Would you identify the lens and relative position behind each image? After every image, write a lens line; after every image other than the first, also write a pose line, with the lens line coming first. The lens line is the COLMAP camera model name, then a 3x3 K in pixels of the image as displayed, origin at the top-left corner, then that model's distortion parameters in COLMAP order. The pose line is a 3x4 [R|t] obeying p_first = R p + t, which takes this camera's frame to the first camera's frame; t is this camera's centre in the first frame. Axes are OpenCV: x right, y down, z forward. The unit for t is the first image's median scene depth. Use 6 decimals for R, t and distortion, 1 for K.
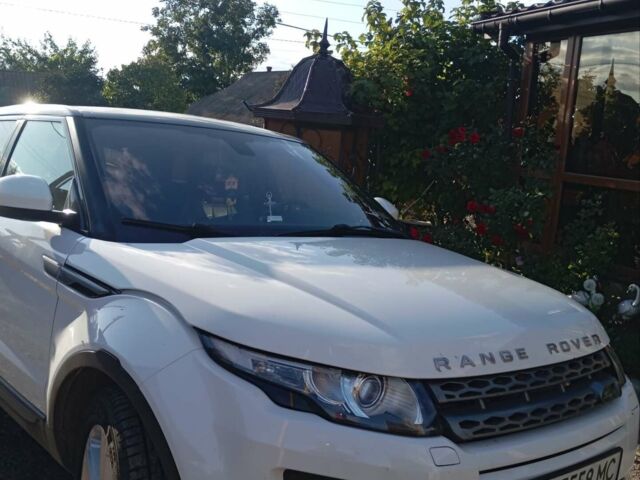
lens RADIAL K [[733.3, 0, 320.0], [0, 733.3, 240.0], [0, 0, 1]] dist [0.047132, -0.002524]
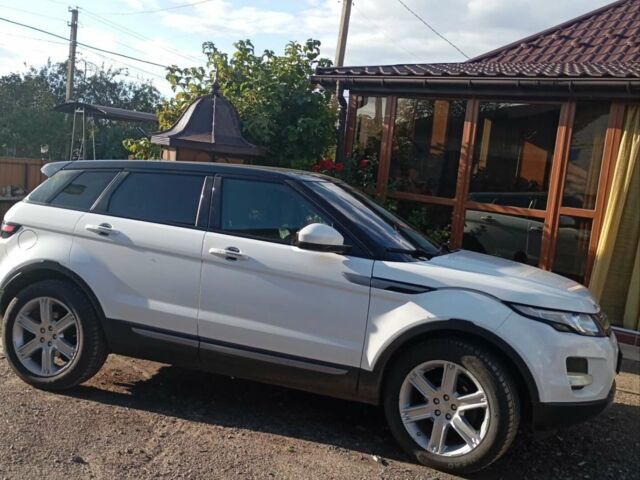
lens RADIAL K [[733.3, 0, 320.0], [0, 733.3, 240.0], [0, 0, 1]] dist [0.047132, -0.002524]
pose [[0.871561, -0.040410, 0.488619, -1.364323], [0.031778, 0.999158, 0.025950, -0.110290], [-0.489256, -0.007090, 0.872111, -0.486316]]
